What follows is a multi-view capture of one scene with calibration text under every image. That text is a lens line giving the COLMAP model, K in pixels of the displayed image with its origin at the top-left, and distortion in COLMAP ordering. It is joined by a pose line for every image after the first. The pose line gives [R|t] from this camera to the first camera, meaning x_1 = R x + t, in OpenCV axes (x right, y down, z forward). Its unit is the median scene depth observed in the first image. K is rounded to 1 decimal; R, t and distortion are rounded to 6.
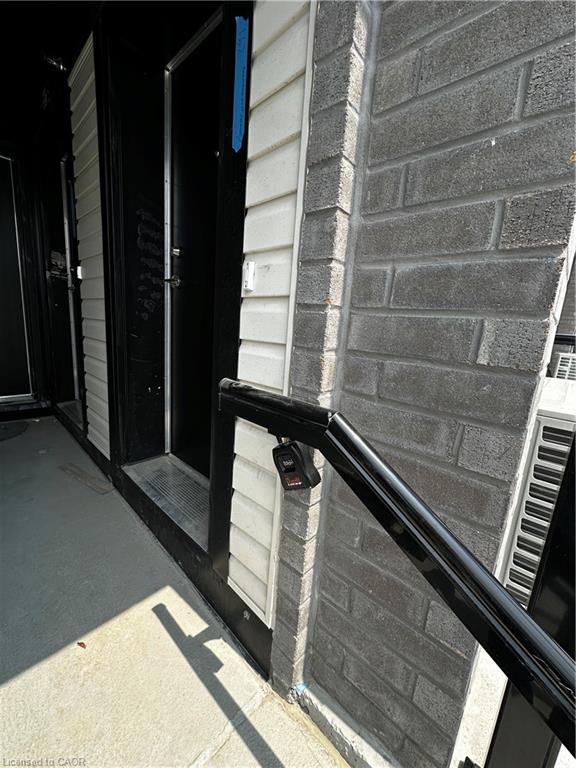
lens RADIAL K [[308.7, 0, 287.0], [0, 308.7, 384.0], [0, 0, 1]] dist [-0.002098, 0.000705]
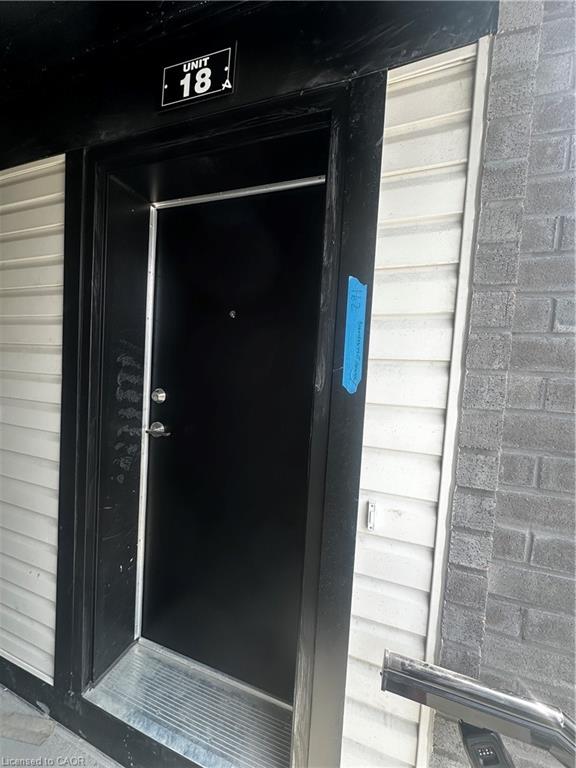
lens RADIAL K [[308.7, 0, 287.0], [0, 308.7, 384.0], [0, 0, 1]] dist [-0.002098, 0.000705]
pose [[0.915978, -0.037202, 0.399500, -0.798433], [0.083230, 0.991652, -0.098486, -0.738659], [-0.392501, 0.123461, 0.911428, 0.166166]]
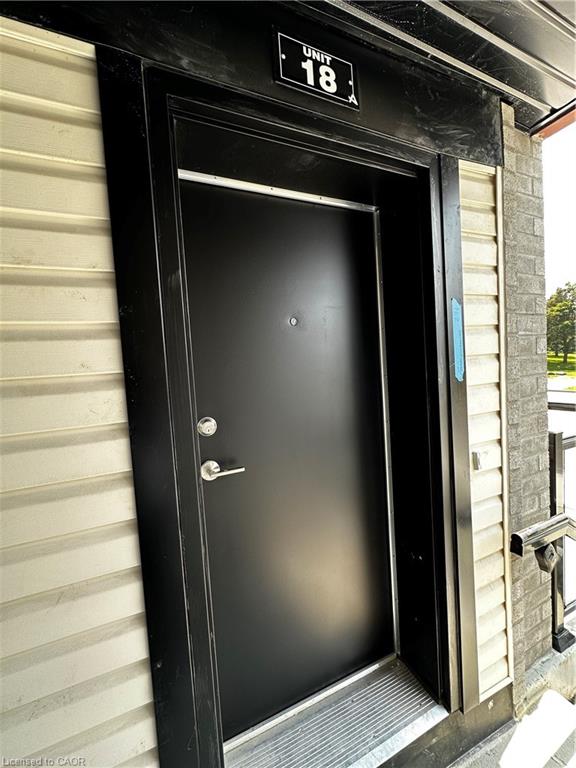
lens RADIAL K [[308.7, 0, 287.0], [0, 308.7, 384.0], [0, 0, 1]] dist [-0.002098, 0.000705]
pose [[0.386018, -0.138207, 0.912079, -1.869092], [0.258670, 0.965265, 0.036790, -1.052363], [-0.885483, 0.221726, 0.408360, 1.192562]]
